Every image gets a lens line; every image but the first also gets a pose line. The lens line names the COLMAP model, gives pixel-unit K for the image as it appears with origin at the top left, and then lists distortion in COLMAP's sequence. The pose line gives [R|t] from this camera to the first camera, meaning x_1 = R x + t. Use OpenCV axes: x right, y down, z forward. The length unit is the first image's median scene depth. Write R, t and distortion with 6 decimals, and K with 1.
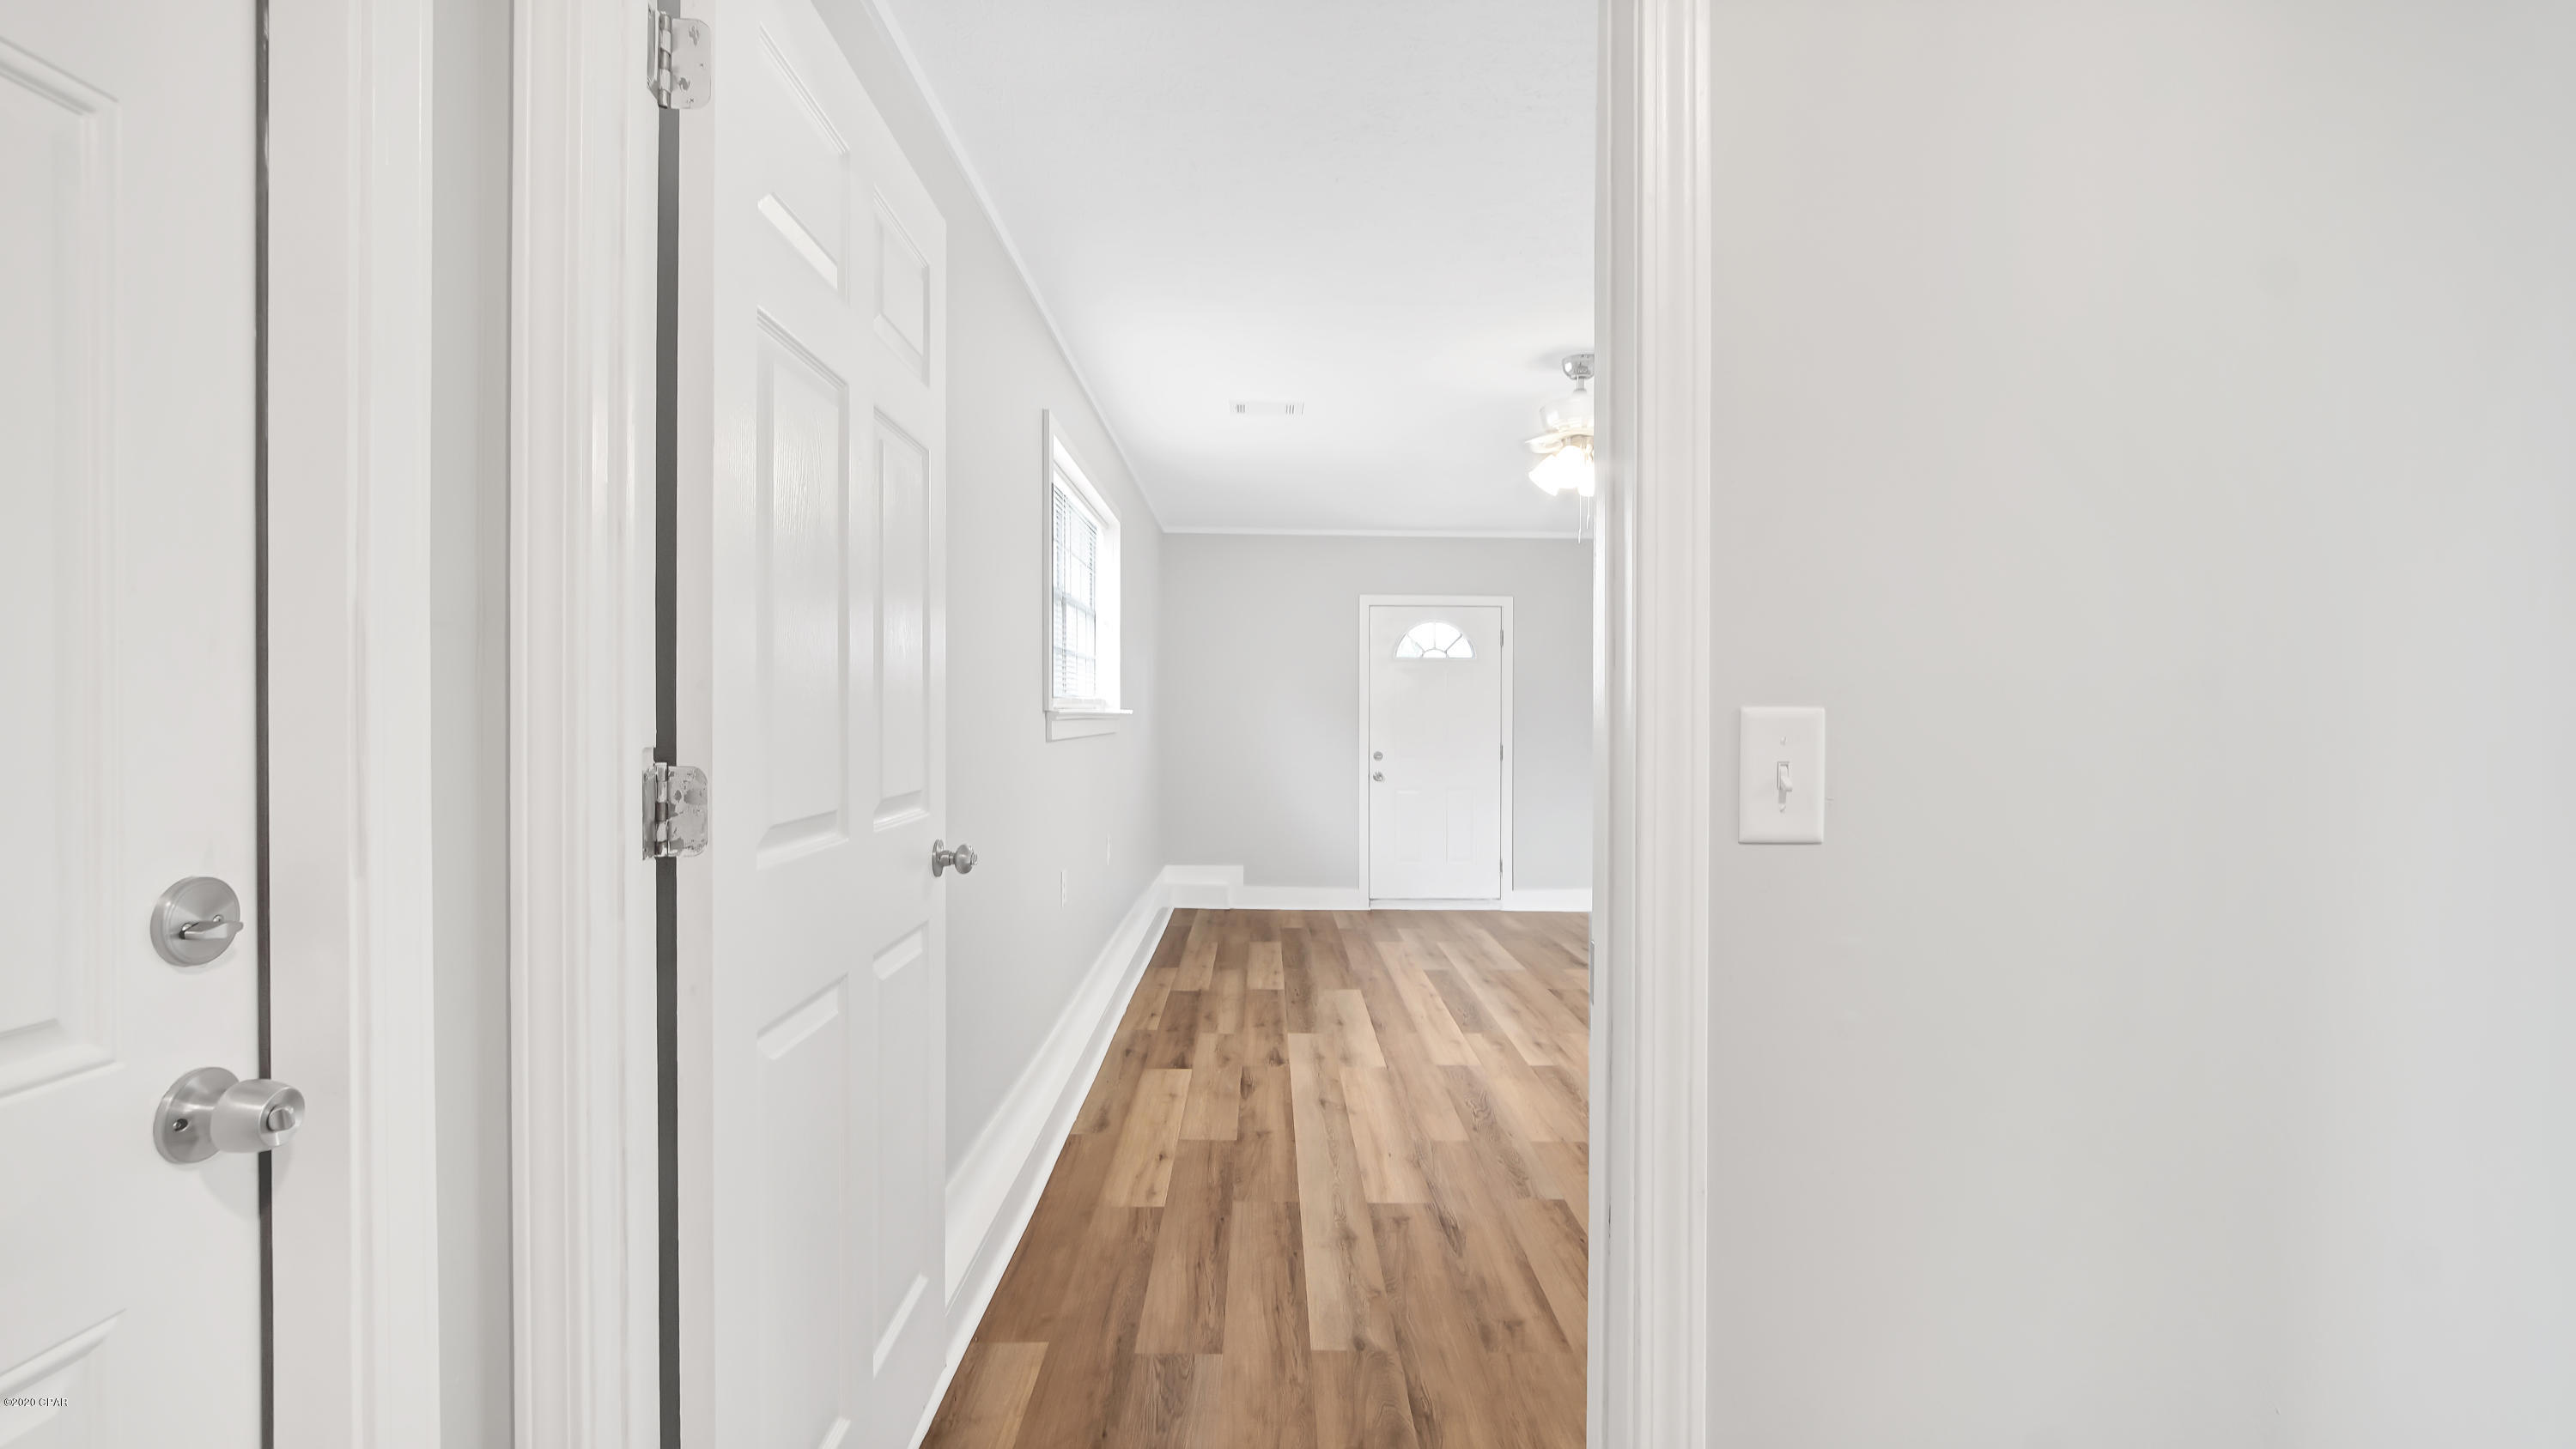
lens RADIAL K [[1147.2, 0, 1298.7], [0, 1147.2, 751.7], [0, 0, 1]] dist [-0.000045, 0.000029]
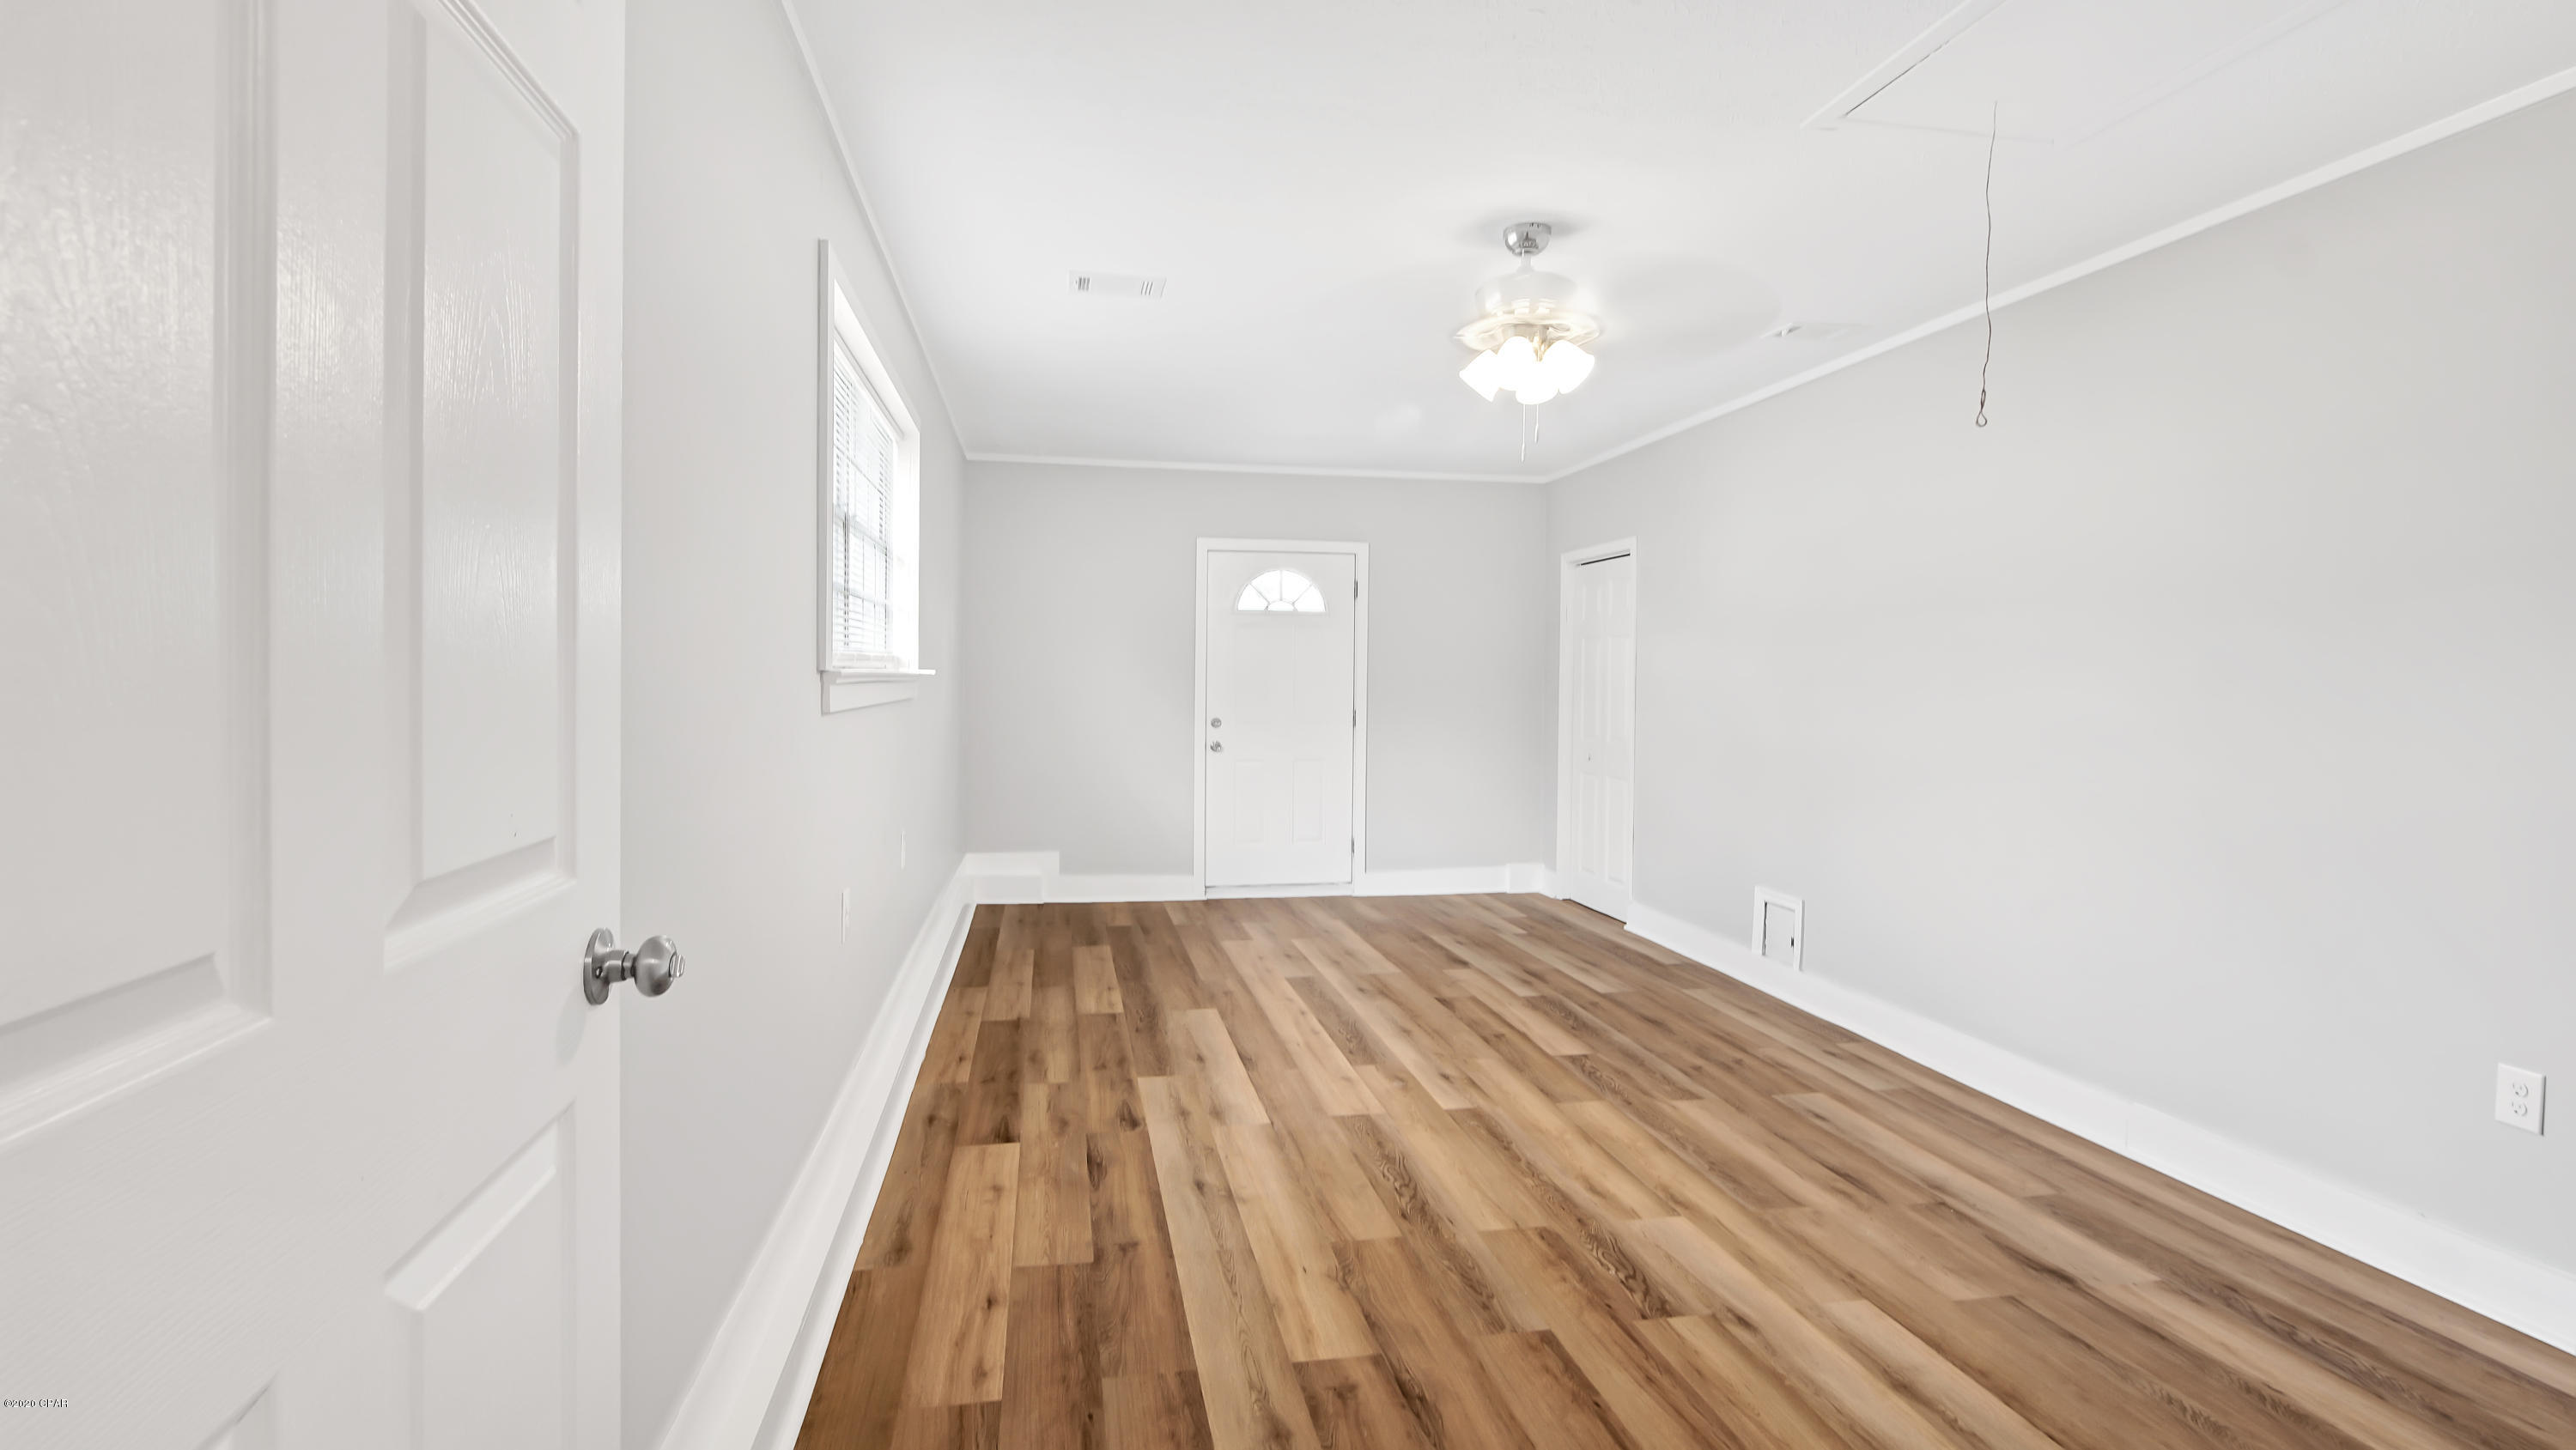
lens RADIAL K [[1201.5, 0, 1284.4], [0, 1201.5, 687.8], [0, 0, 1]] dist [-0.004739, 0.000075]
pose [[0.988125, -0.000559, 0.153650, -0.039495], [0.003907, 0.999761, -0.021488, -0.006099], [-0.153602, 0.021833, 0.987892, 0.171823]]
